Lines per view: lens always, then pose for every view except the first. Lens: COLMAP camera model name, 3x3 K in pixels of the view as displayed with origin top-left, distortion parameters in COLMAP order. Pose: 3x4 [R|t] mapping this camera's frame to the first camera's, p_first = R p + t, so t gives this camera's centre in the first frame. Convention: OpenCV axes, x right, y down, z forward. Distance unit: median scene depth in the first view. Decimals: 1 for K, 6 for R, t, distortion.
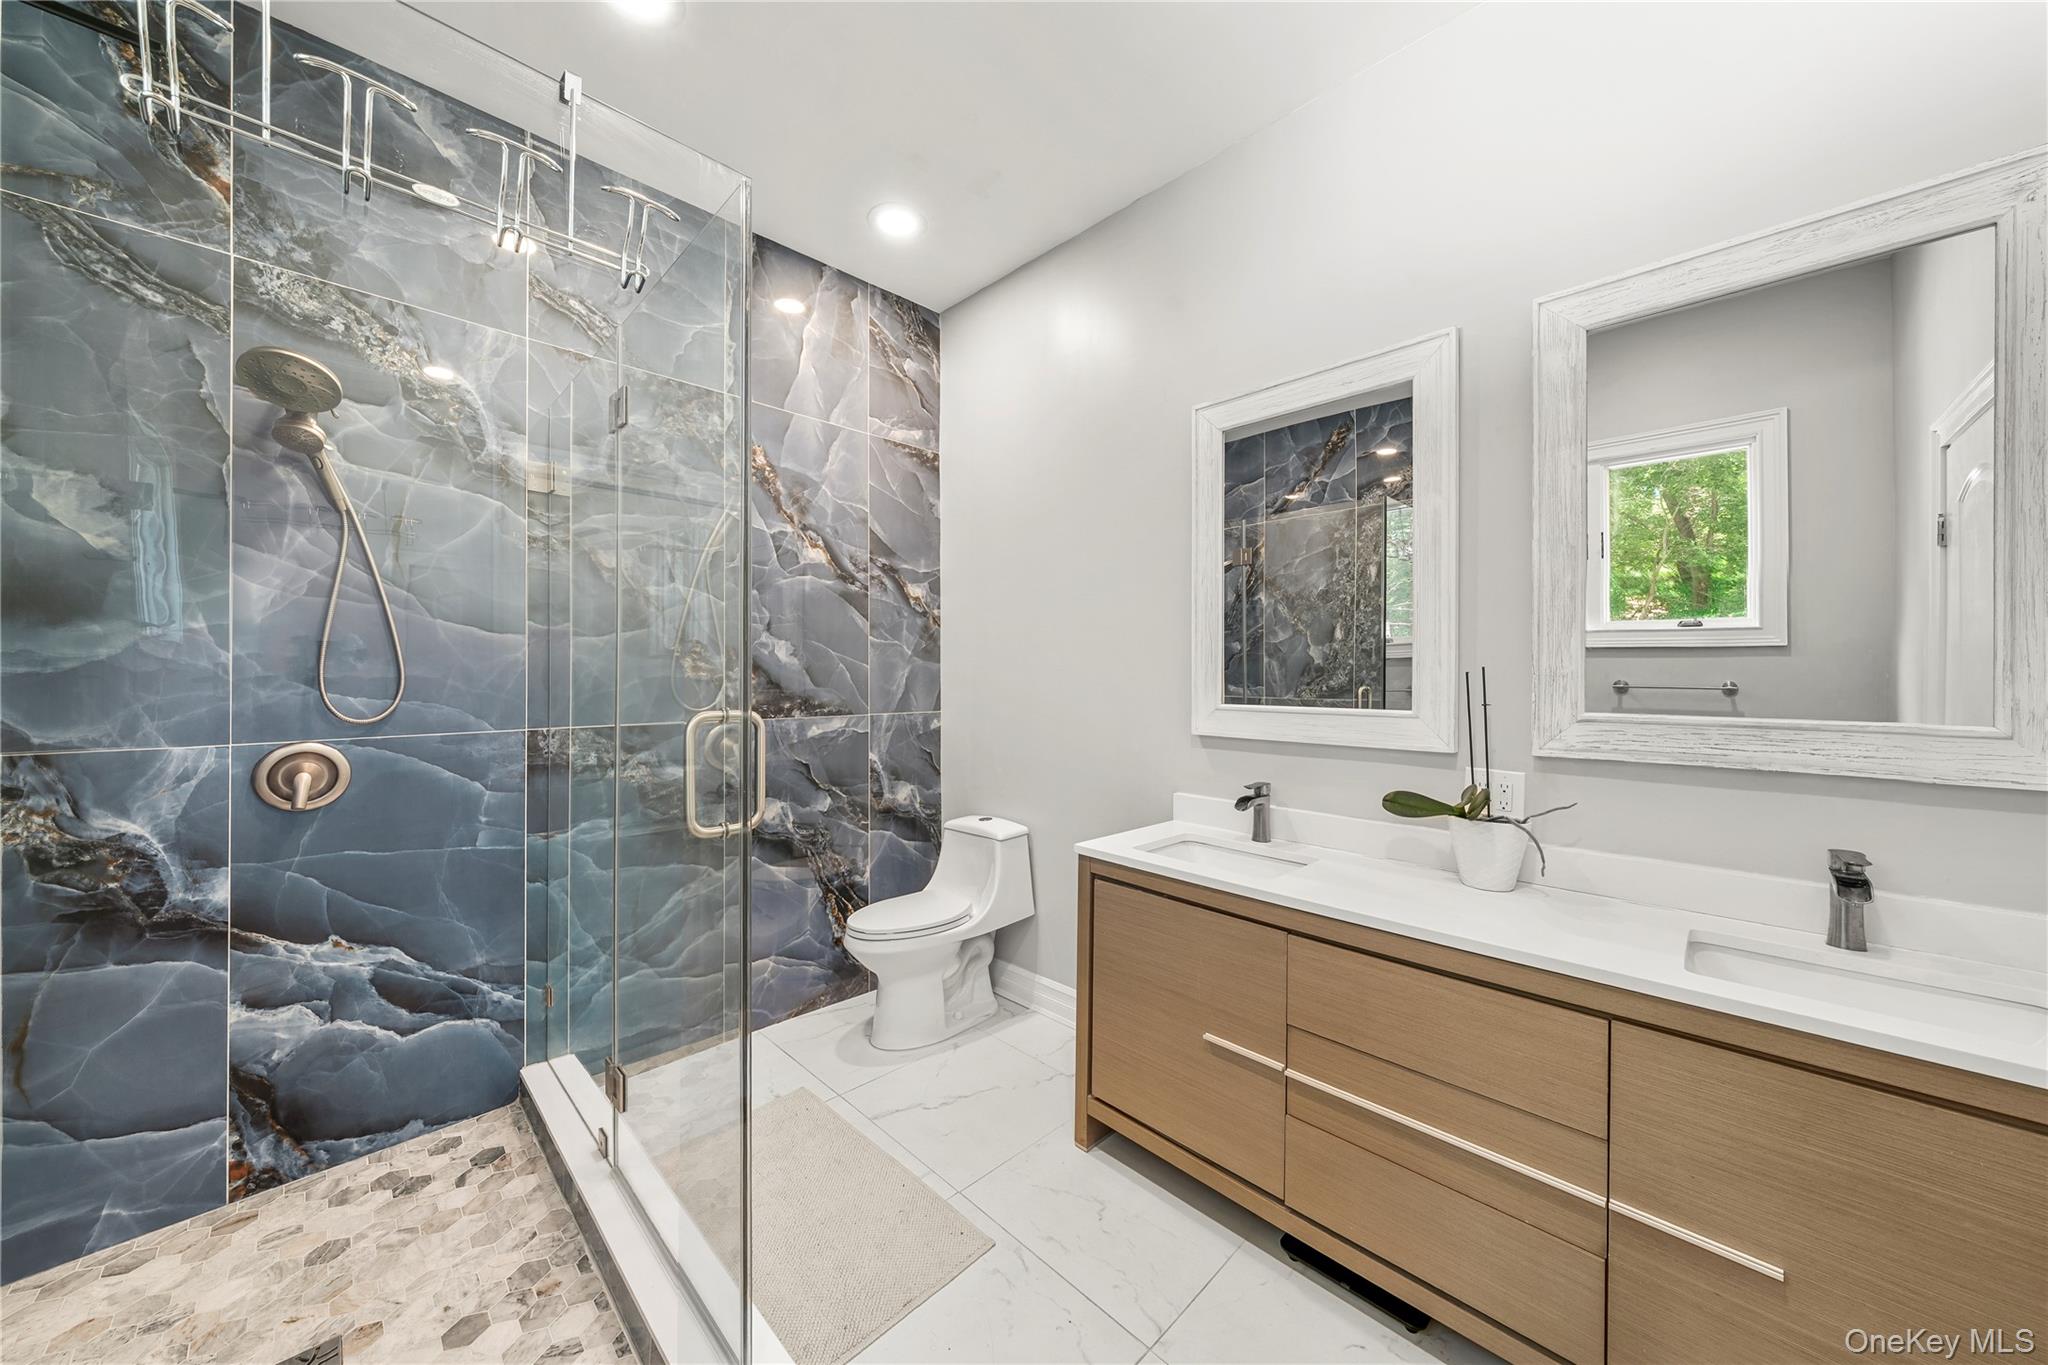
lens RADIAL K [[695.9, 0, 1032.5], [0, 695.9, 674.9], [0, 0, 1]] dist [-0.000287, -0.000137]
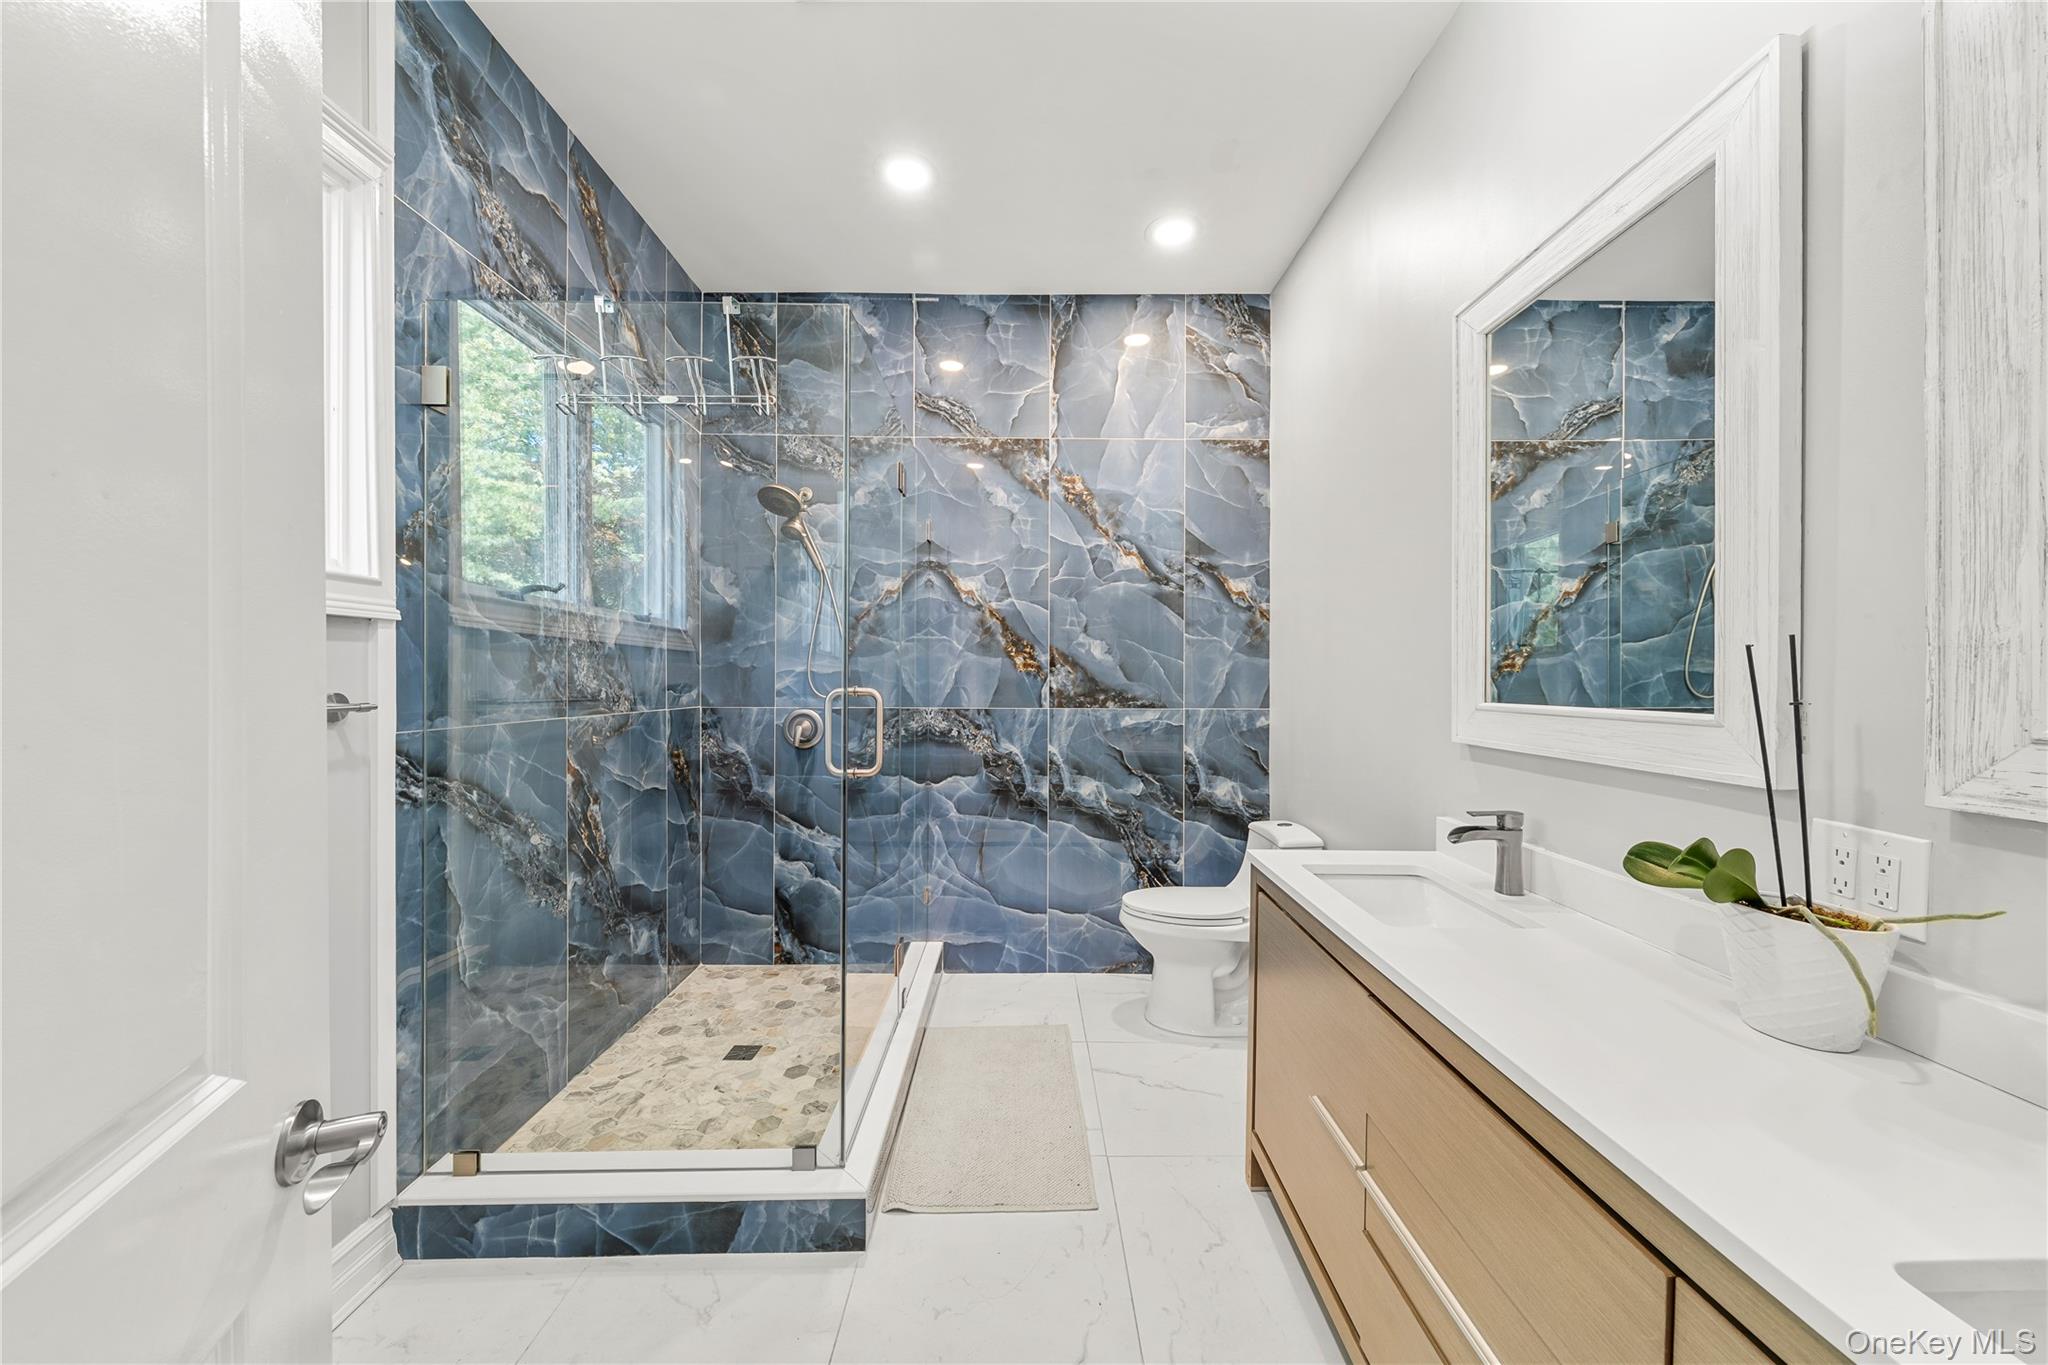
lens RADIAL K [[695.9, 0, 1052.6], [0, 695.9, 679.4], [0, 0, 1]] dist [-0.000287, -0.000137]
pose [[0.723966, 0.000736, -0.689835, 0.371285], [-0.001888, 0.999998, -0.000915, 0.015627], [0.689833, 0.001965, 0.723966, 0.119893]]
